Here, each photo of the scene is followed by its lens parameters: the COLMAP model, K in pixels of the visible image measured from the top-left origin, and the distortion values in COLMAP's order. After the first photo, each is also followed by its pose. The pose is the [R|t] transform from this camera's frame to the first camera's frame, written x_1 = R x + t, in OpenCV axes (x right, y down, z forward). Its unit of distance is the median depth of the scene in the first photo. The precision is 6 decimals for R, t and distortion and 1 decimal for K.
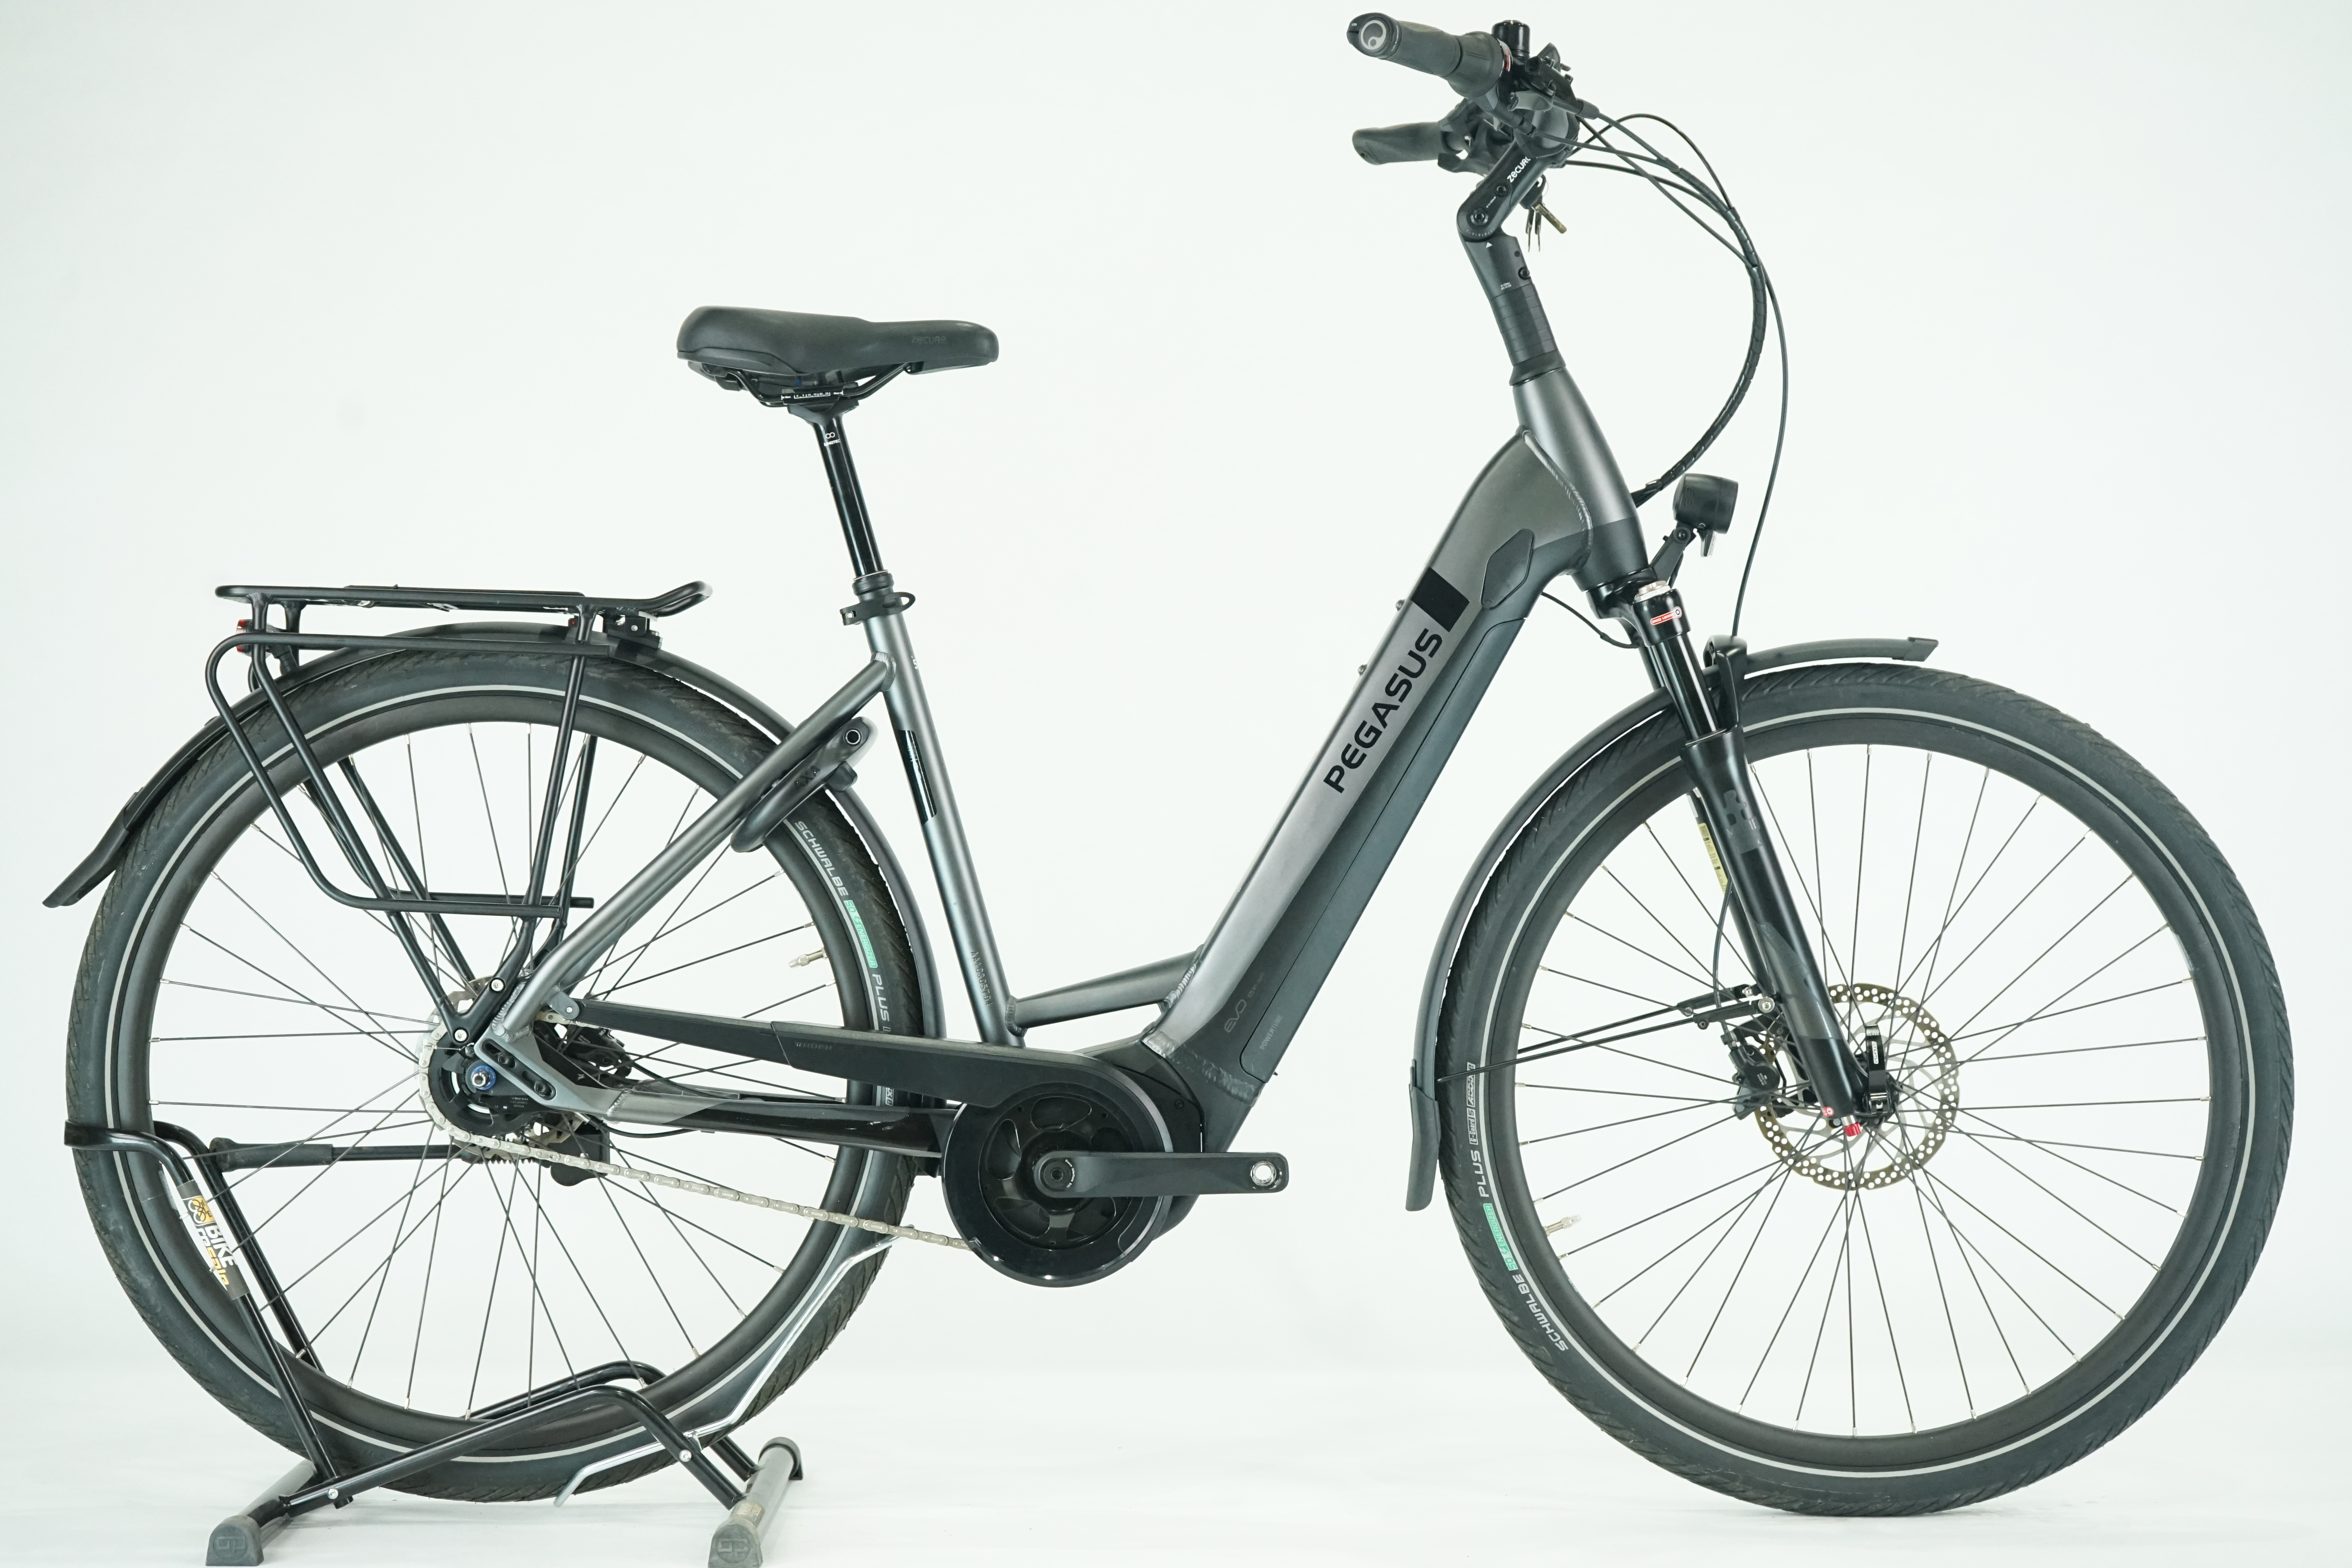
lens RADIAL K [[4057.9, 0, 1176.0], [0, 4057.9, 784.0], [0, 0, 1]] dist [-0.052615, -0.042872]
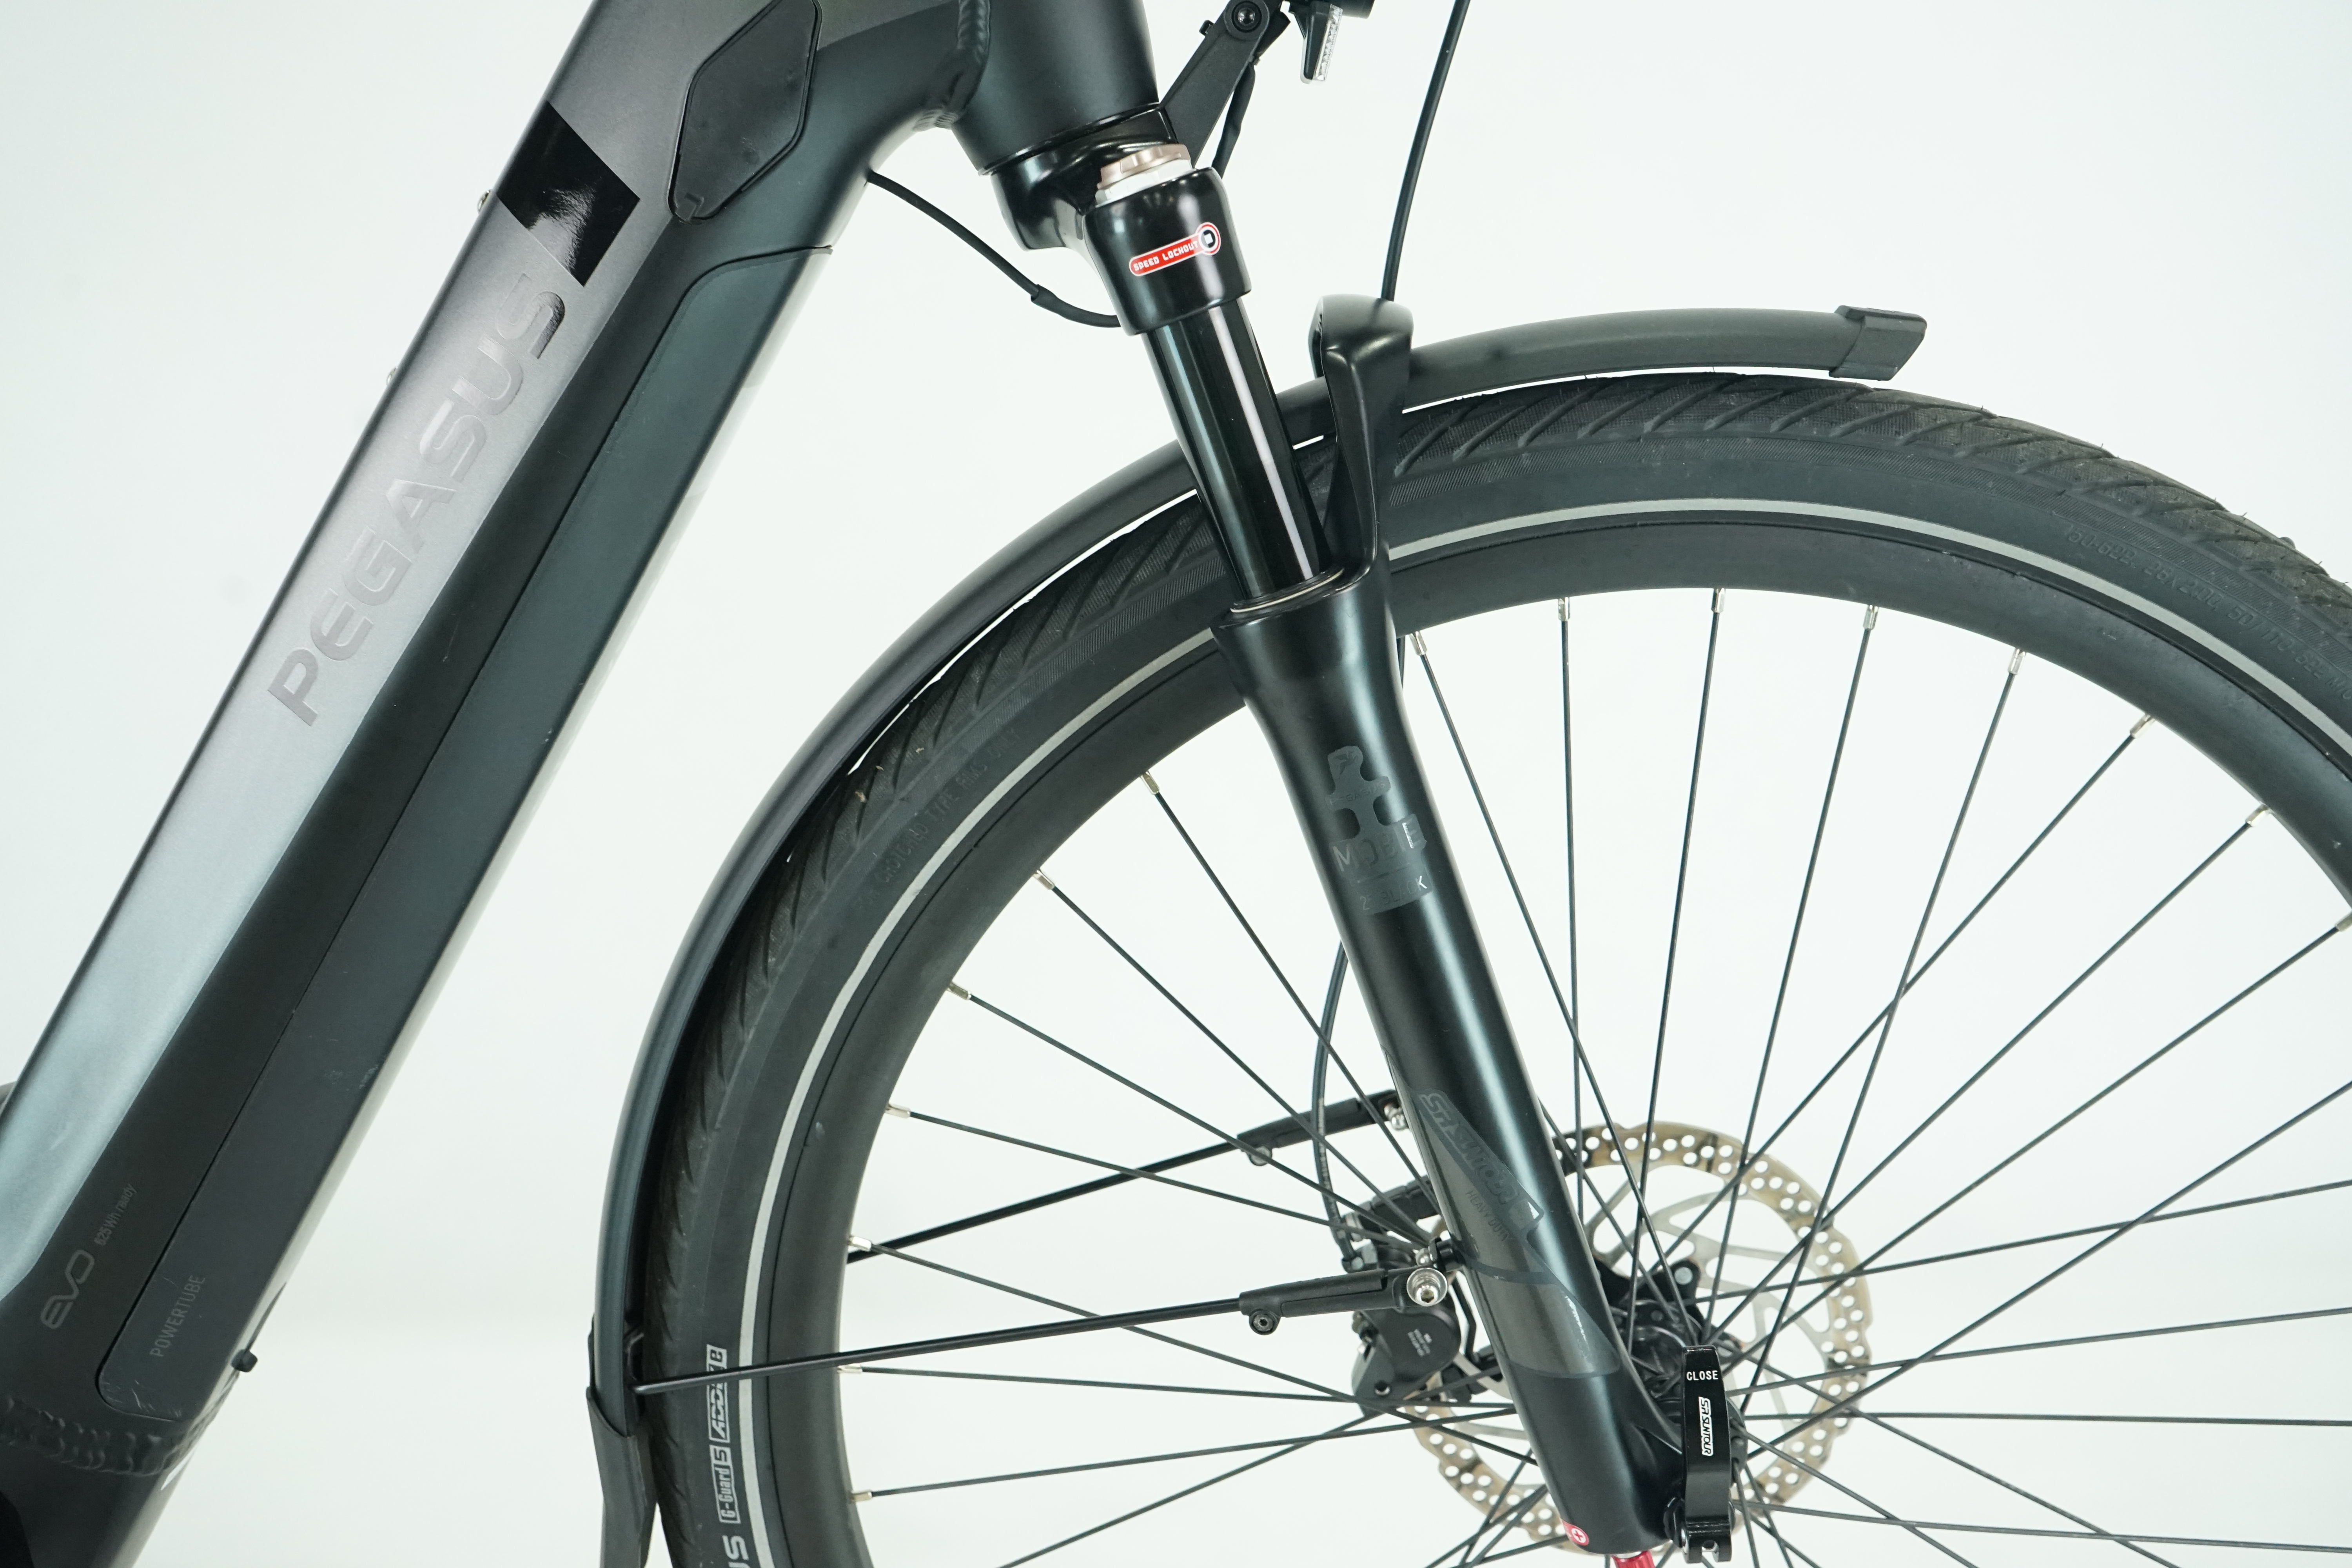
lens RADIAL K [[2226.9, 0, 1176.0], [0, 2226.9, 784.0], [0, 0, 1]] dist [-0.000908, 0.002378]
pose [[0.999946, 0.007838, 0.006785, 0.118087], [-0.009134, 0.975656, 0.219114, -0.037938], [-0.004903, -0.219164, 0.975676, 0.791137]]
